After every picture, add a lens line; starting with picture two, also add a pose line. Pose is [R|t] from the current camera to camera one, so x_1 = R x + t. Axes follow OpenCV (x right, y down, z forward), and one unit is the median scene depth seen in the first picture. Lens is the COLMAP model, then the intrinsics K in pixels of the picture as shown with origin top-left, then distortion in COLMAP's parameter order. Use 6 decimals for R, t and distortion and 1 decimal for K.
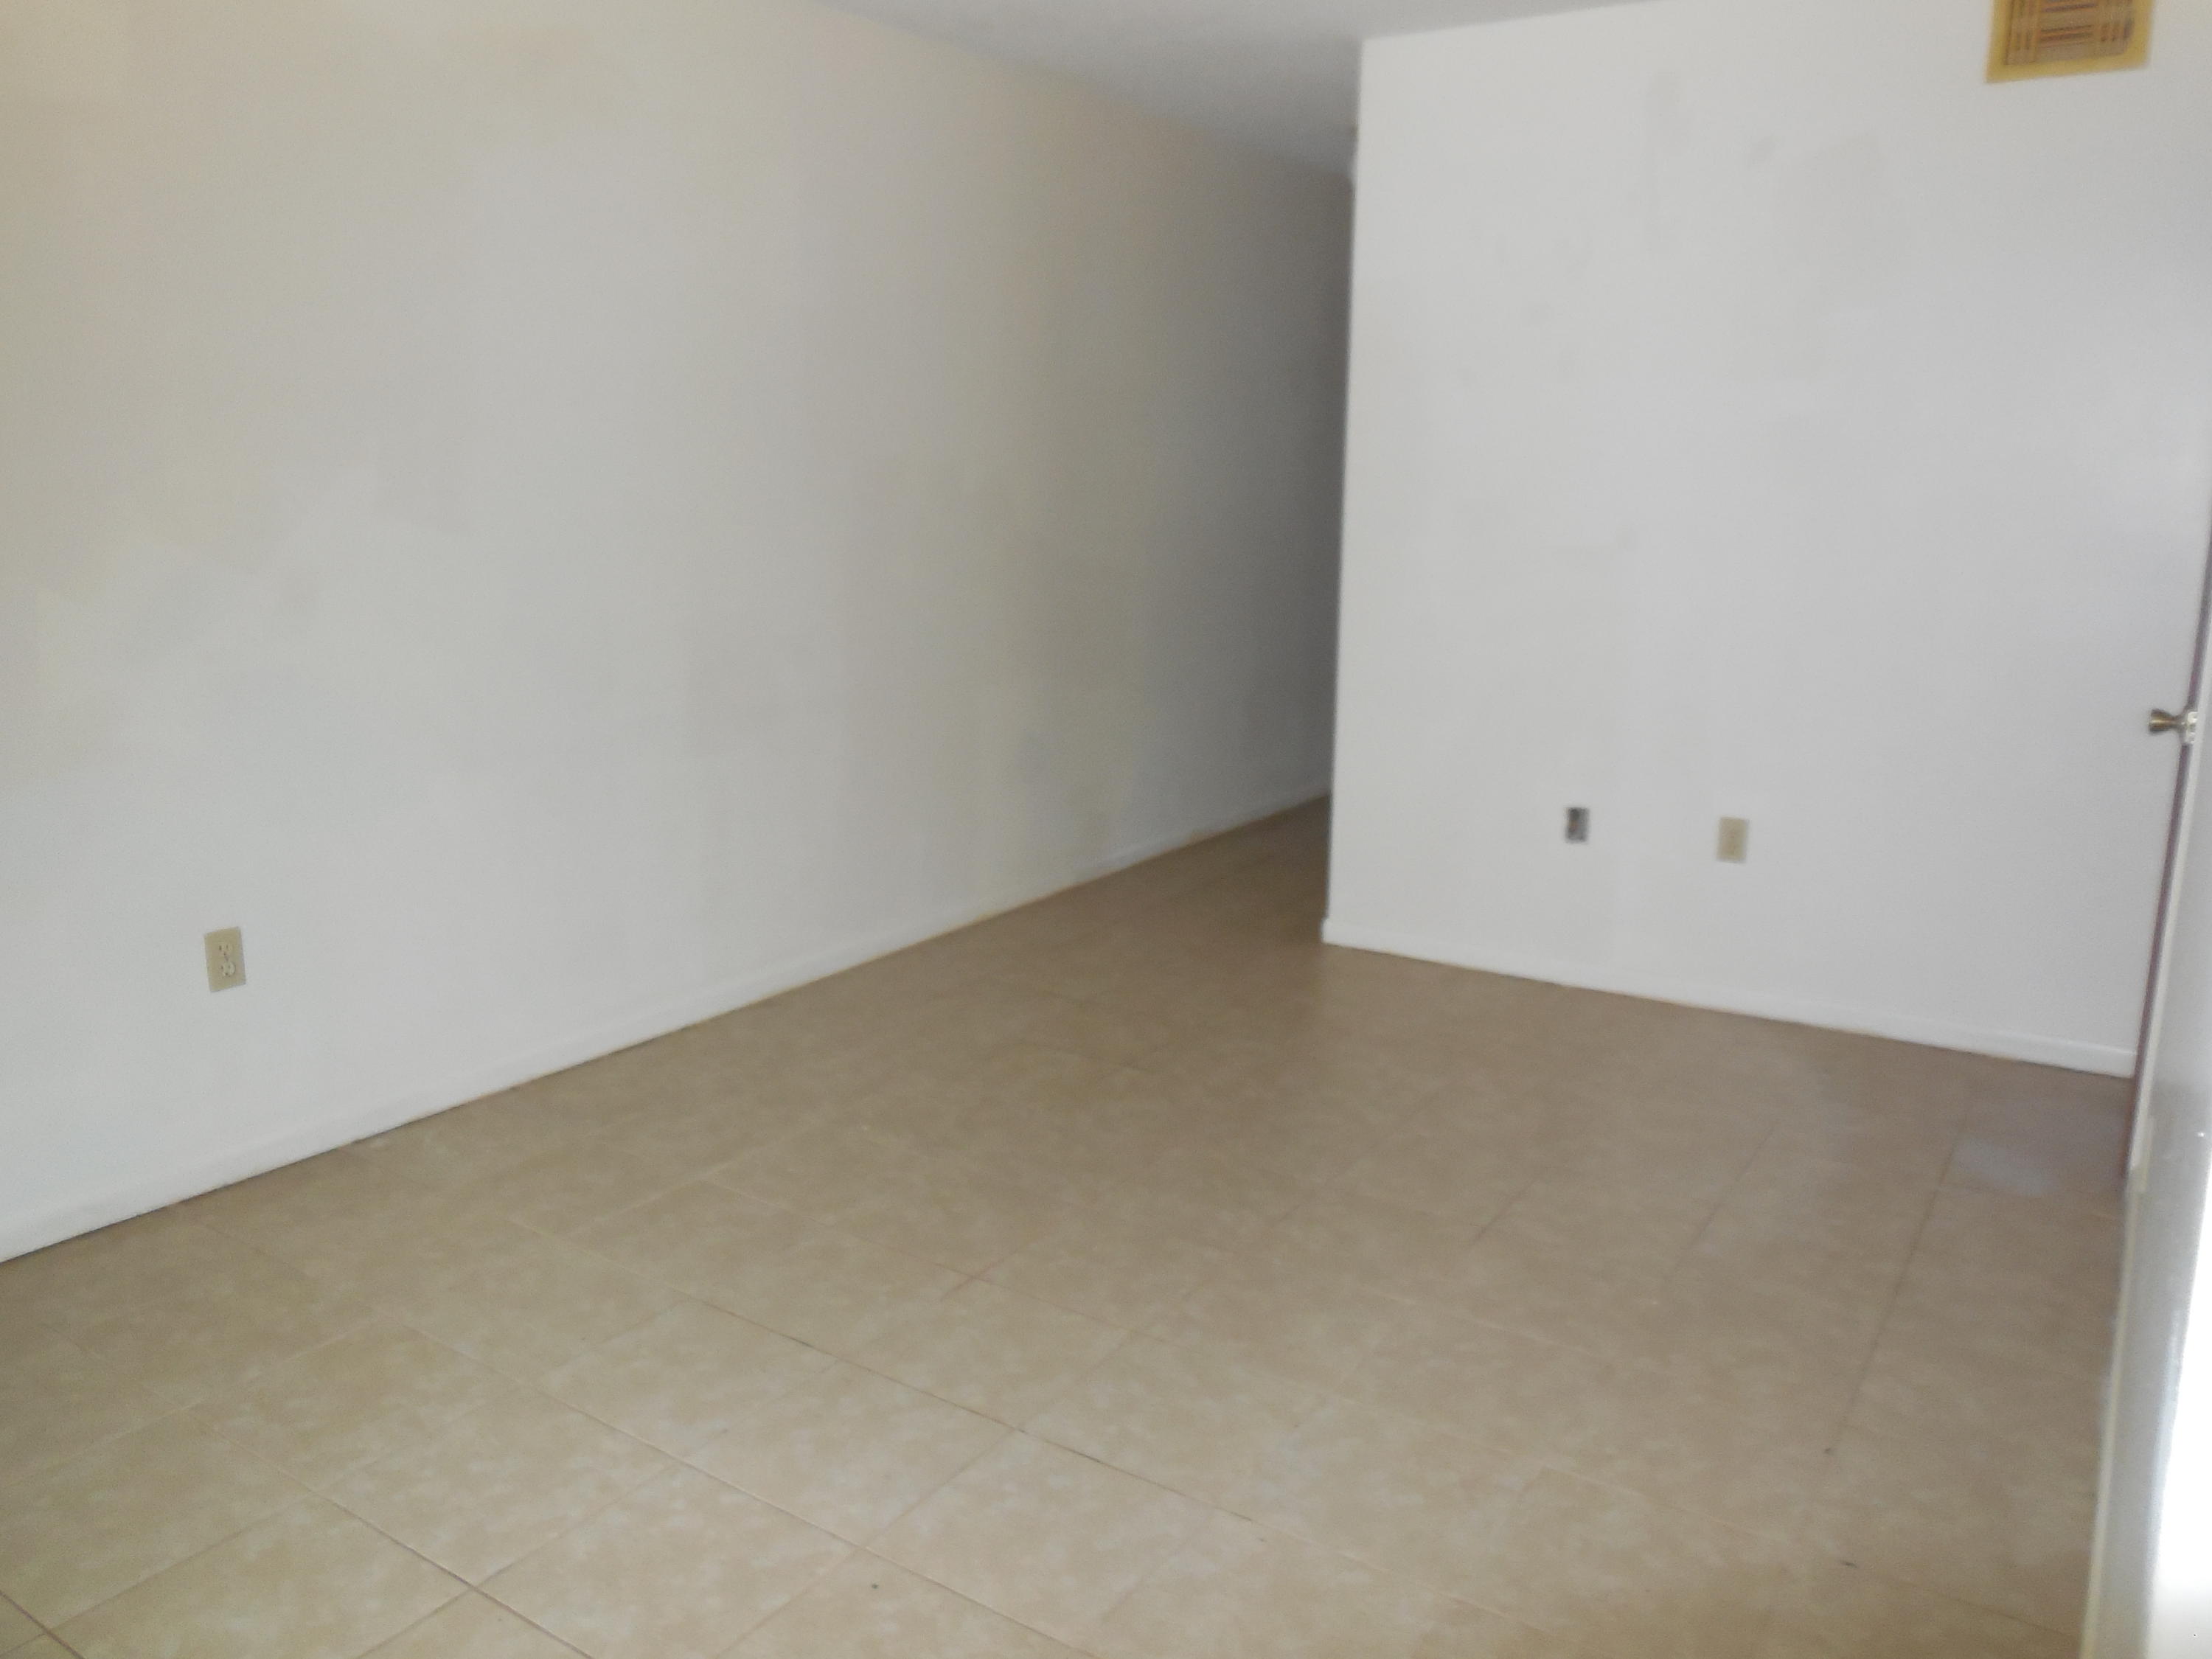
lens RADIAL K [[1659.9, 0, 1100.6], [0, 1659.9, 829.3], [0, 0, 1]] dist [-0.008247, 0.003368]
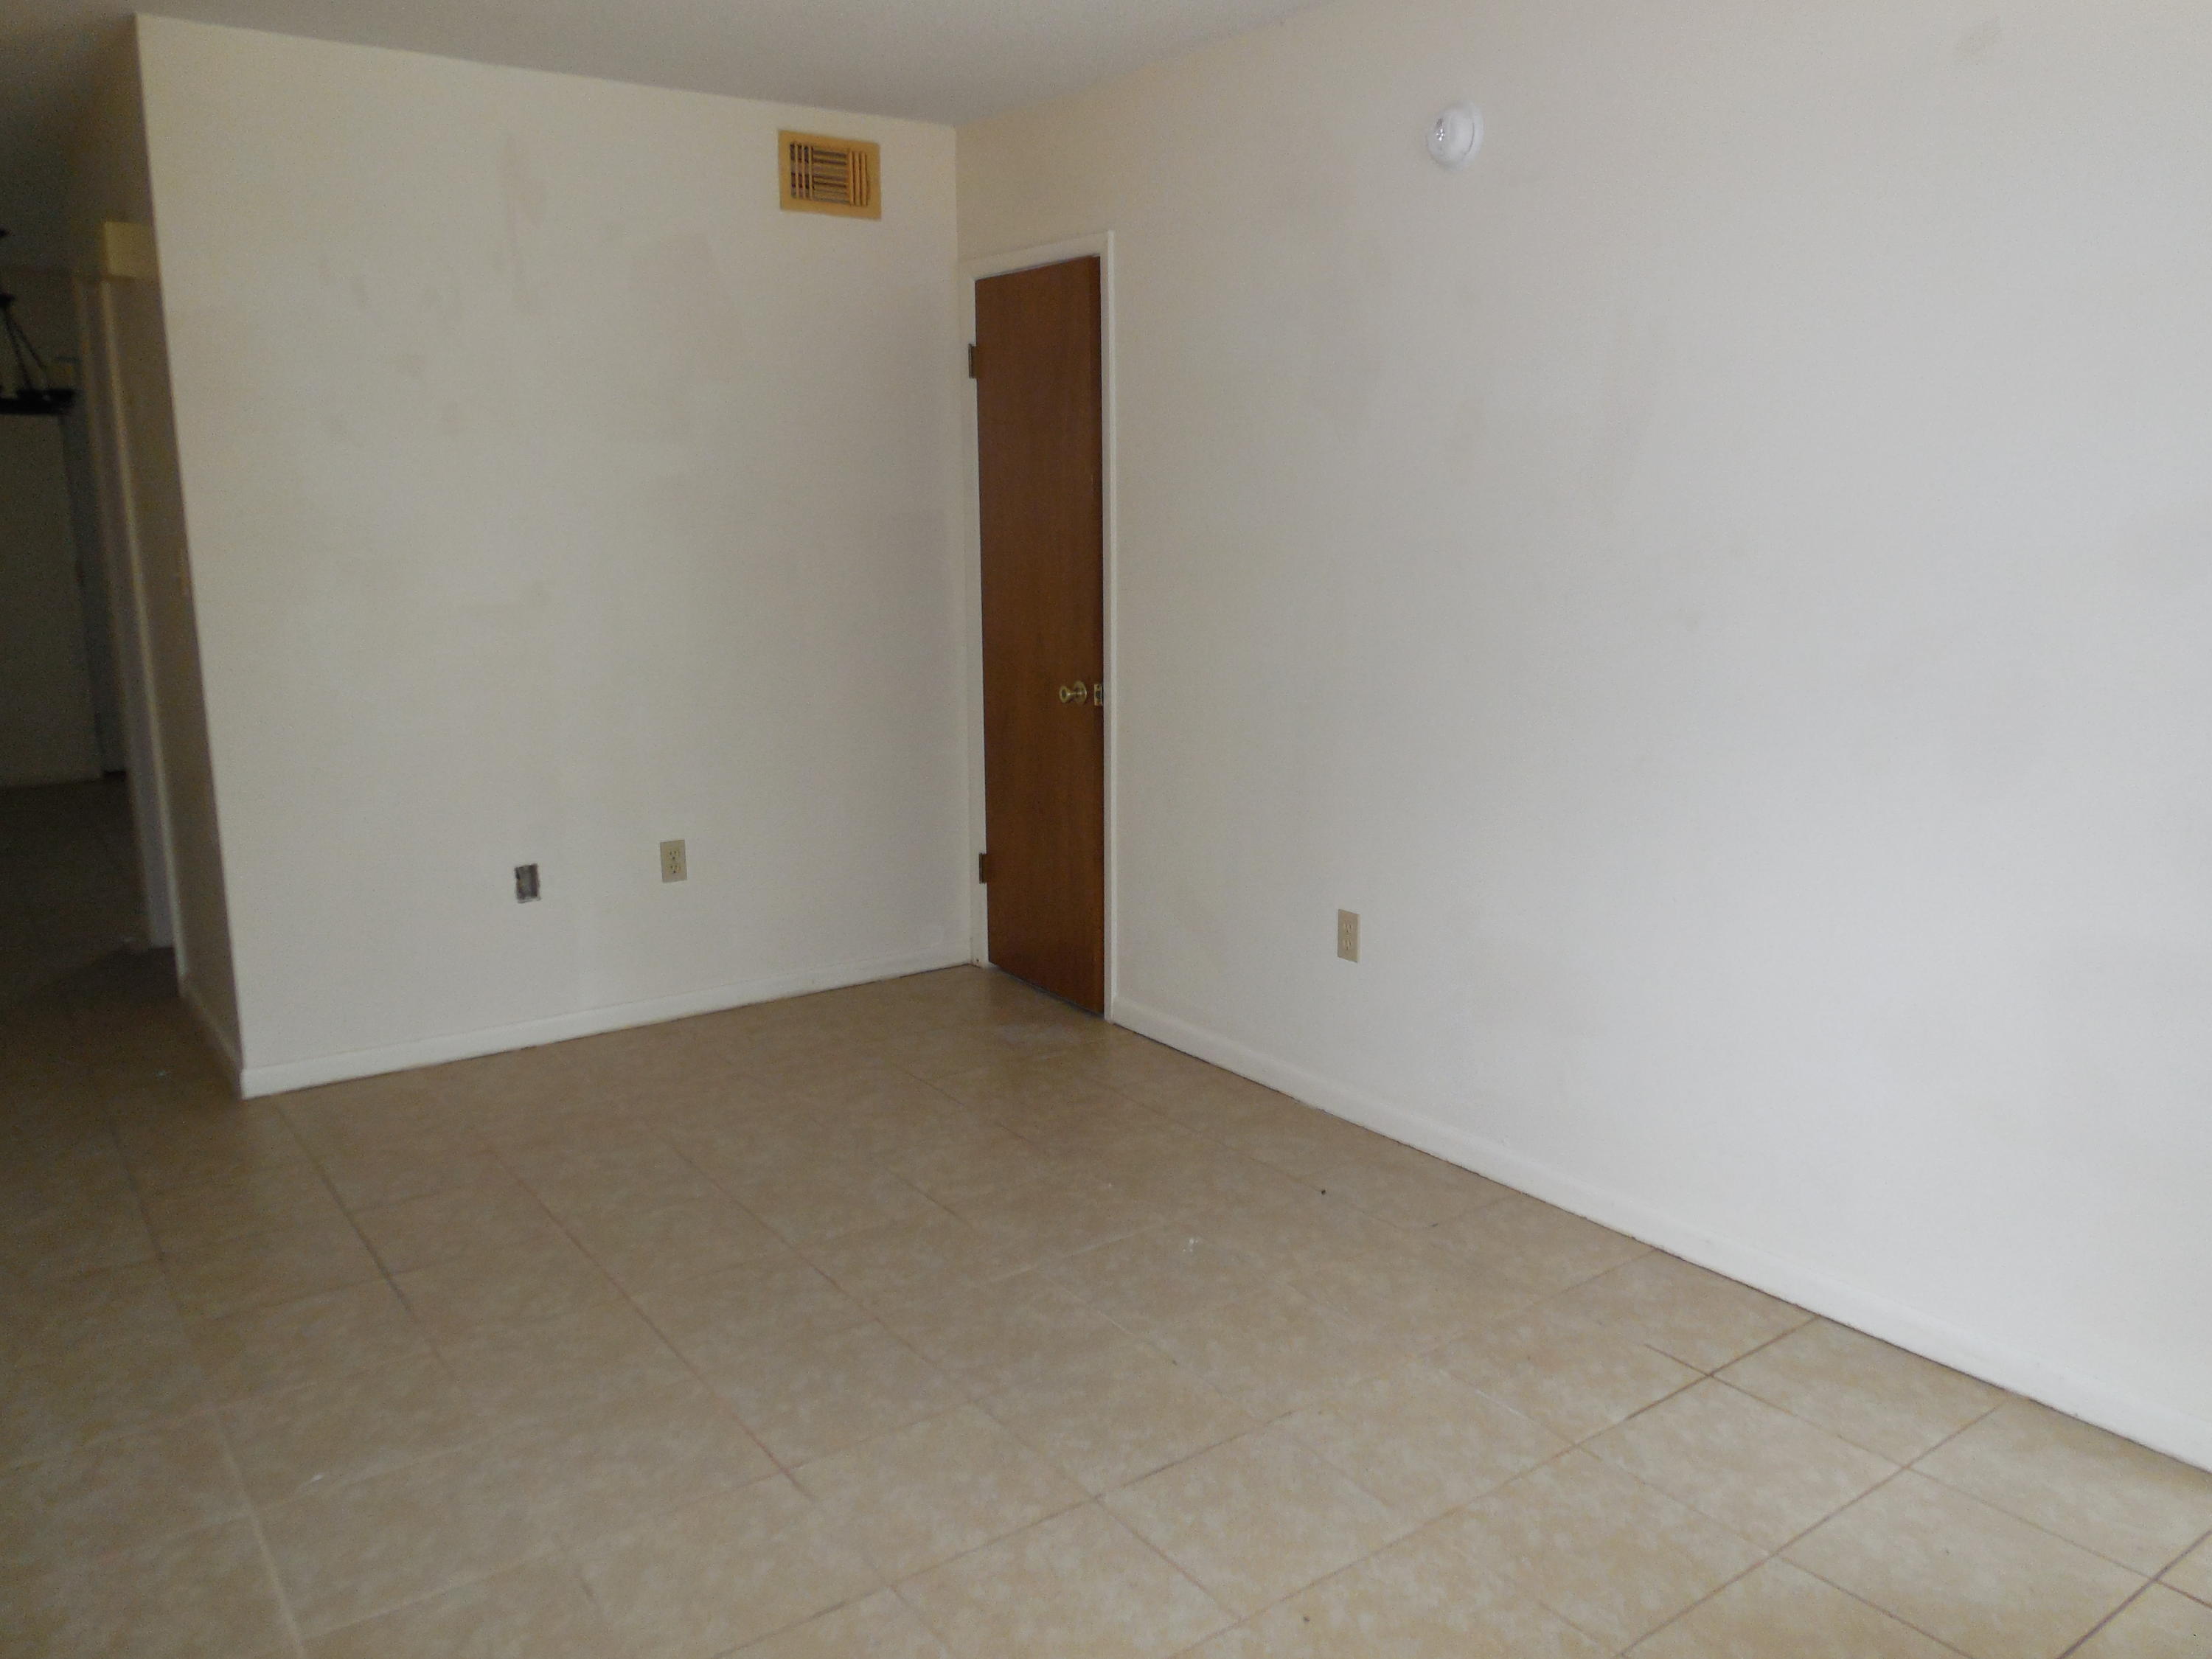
lens RADIAL K [[1659.9, 0, 1100.4], [0, 1659.9, 830.4], [0, 0, 1]] dist [-0.008247, 0.003368]
pose [[0.355190, -0.195323, 0.914160, -0.799566], [0.207470, 0.970009, 0.126645, -0.142575], [-0.911480, 0.144678, 0.385061, 0.493153]]
